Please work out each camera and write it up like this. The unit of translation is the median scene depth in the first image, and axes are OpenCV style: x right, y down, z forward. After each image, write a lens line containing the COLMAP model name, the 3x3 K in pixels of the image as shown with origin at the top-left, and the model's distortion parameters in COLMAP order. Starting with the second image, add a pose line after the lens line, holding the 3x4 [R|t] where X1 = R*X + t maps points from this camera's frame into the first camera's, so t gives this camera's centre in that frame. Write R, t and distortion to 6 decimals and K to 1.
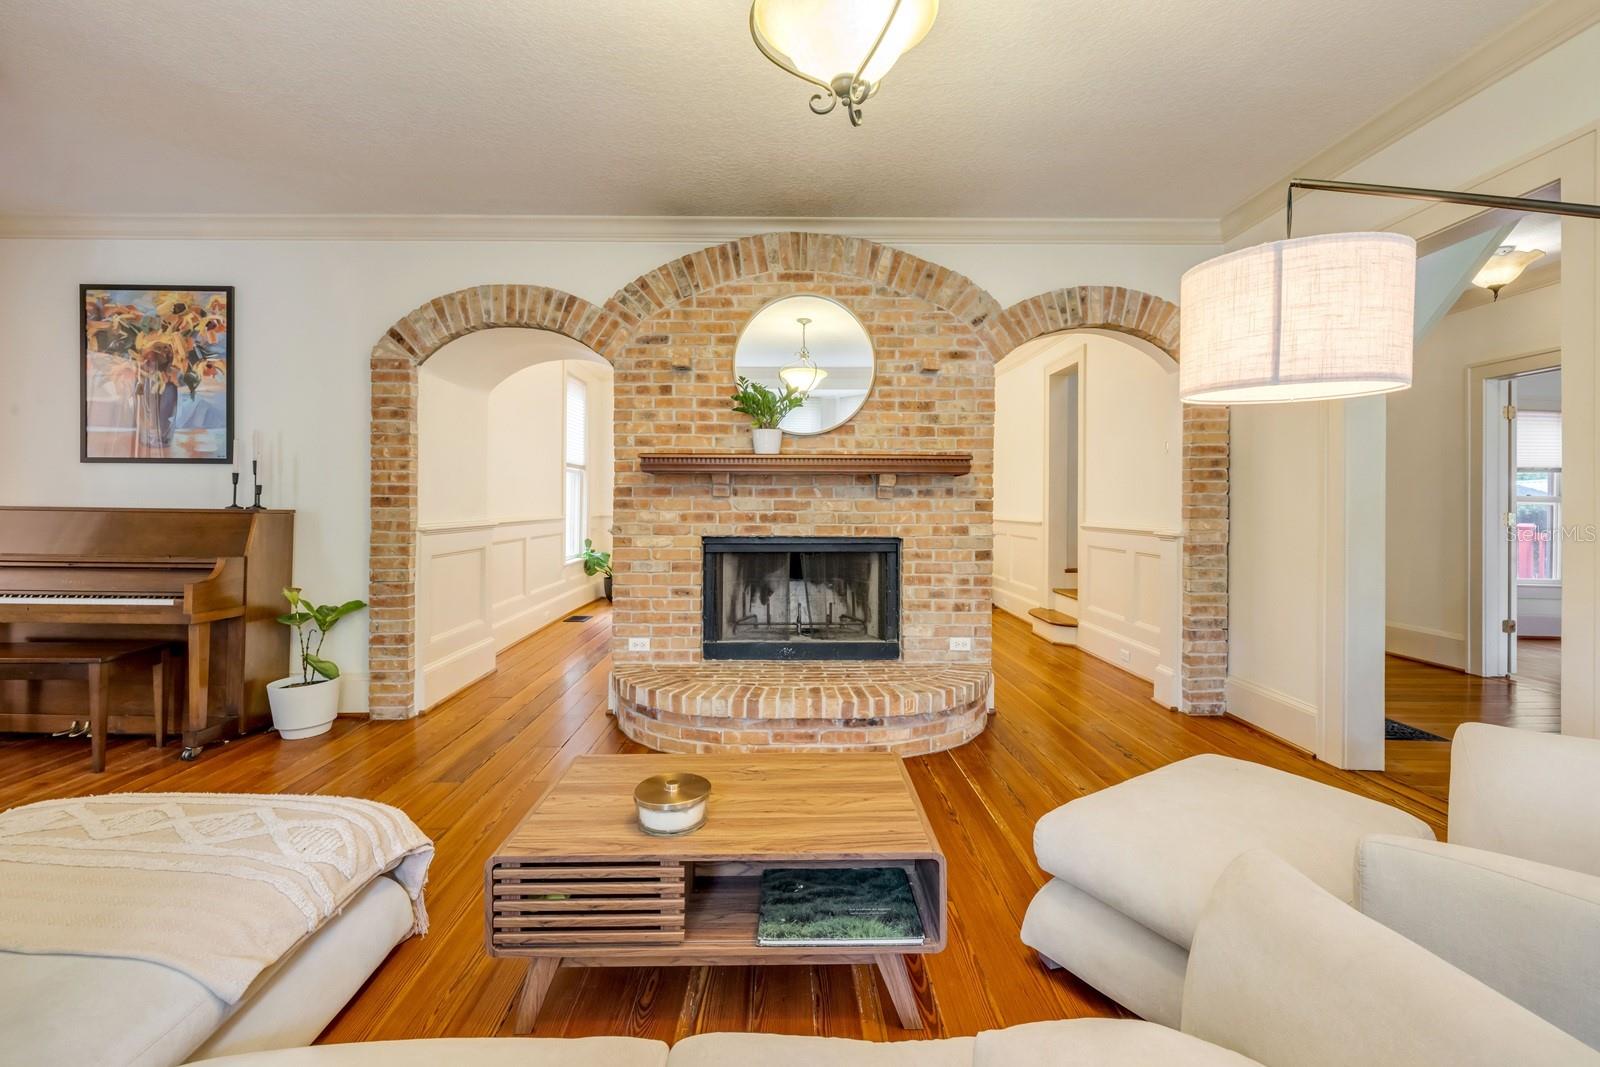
lens RADIAL K [[682.5, 0, 799.9], [0, 682.5, 500.5], [0, 0, 1]] dist [-0.000932, 0.000057]
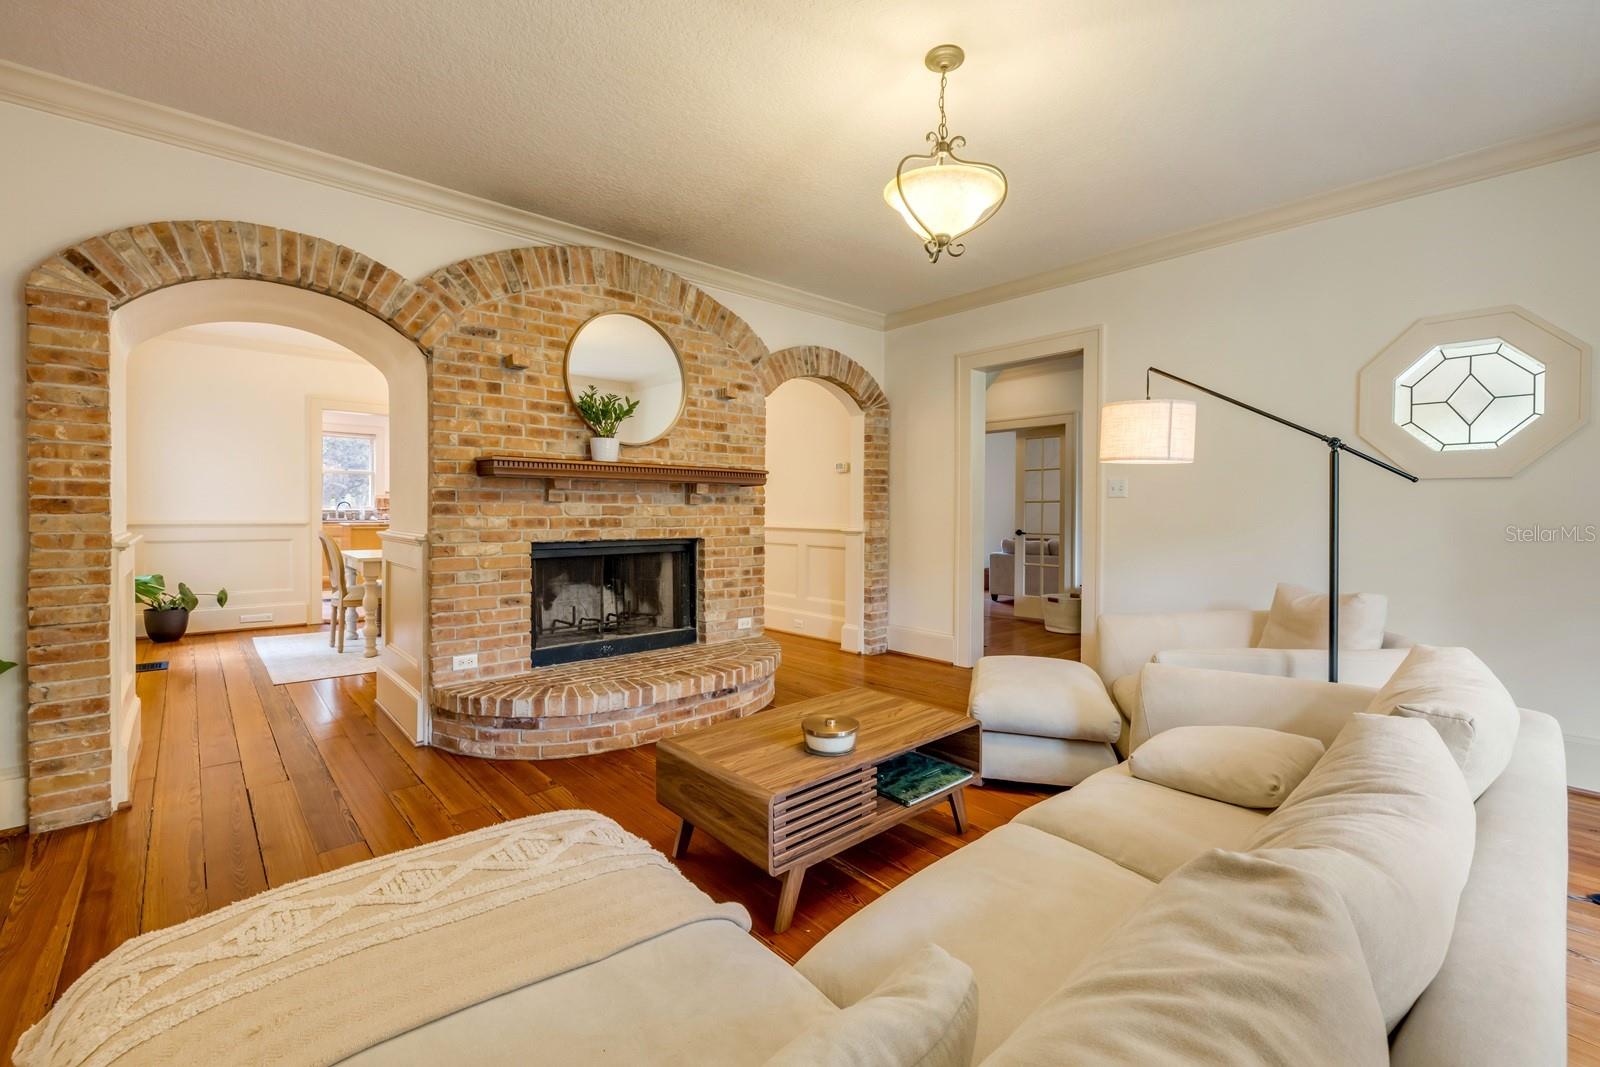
lens RADIAL K [[674.2, 0, 800.8], [0, 674.2, 514.8], [0, 0, 1]] dist [-0.000595, 0.000215]
pose [[0.755762, -0.005153, 0.654827, -0.483936], [-0.005358, 0.999887, 0.014052, -0.002556], [-0.654825, -0.014128, 0.755649, 0.019599]]
